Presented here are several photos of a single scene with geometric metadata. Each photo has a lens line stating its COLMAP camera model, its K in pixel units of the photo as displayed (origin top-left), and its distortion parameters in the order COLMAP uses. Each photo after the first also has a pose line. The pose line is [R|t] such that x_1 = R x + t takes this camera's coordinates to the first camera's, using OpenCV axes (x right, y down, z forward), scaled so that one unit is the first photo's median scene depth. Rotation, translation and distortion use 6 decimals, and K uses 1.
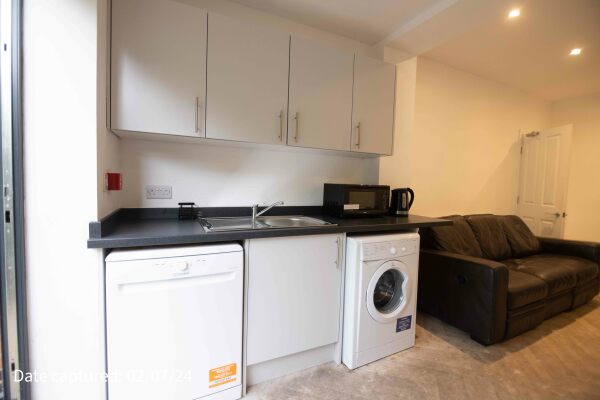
lens RADIAL K [[267.6, 0, 300.2], [0, 267.6, 198.8], [0, 0, 1]] dist [-0.017548, 0.000896]
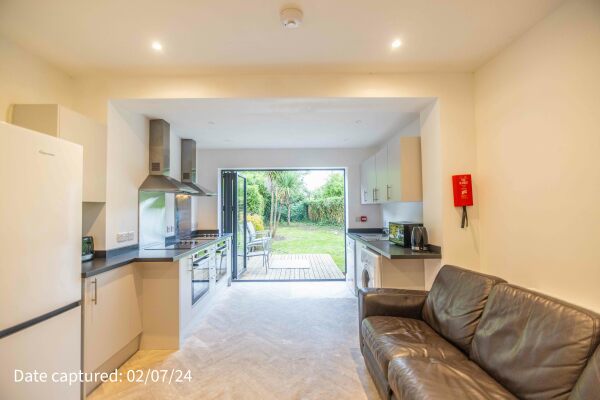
lens RADIAL K [[267.6, 0, 298.4], [0, 267.6, 199.6], [0, 0, 1]] dist [-0.017548, 0.000896]
pose [[-0.430887, -0.050832, -0.900973, 1.708053], [-0.049039, 0.998256, -0.032868, -0.096433], [0.901072, 0.030020, -0.432629, 1.059549]]
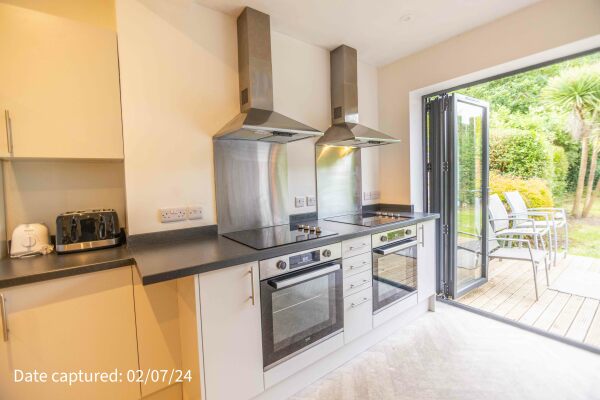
lens RADIAL K [[267.6, 0, 294.3], [0, 267.6, 193.2], [0, 0, 1]] dist [-0.017548, 0.000896]
pose [[-0.984926, 0.014159, -0.172396, 0.760215], [-0.003003, 0.995094, 0.098885, -0.063606], [0.172951, 0.097912, -0.980052, 0.626286]]
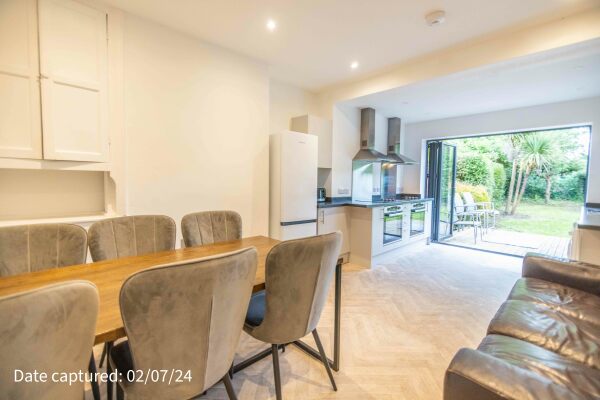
lens RADIAL K [[267.6, 0, 297.5], [0, 267.6, 195.8], [0, 0, 1]] dist [-0.017548, 0.000896]
pose [[-0.957593, -0.020205, -0.287414, 1.804868], [-0.051395, 0.993518, 0.101393, -0.070231], [0.283502, 0.111865, -0.952425, 1.548442]]
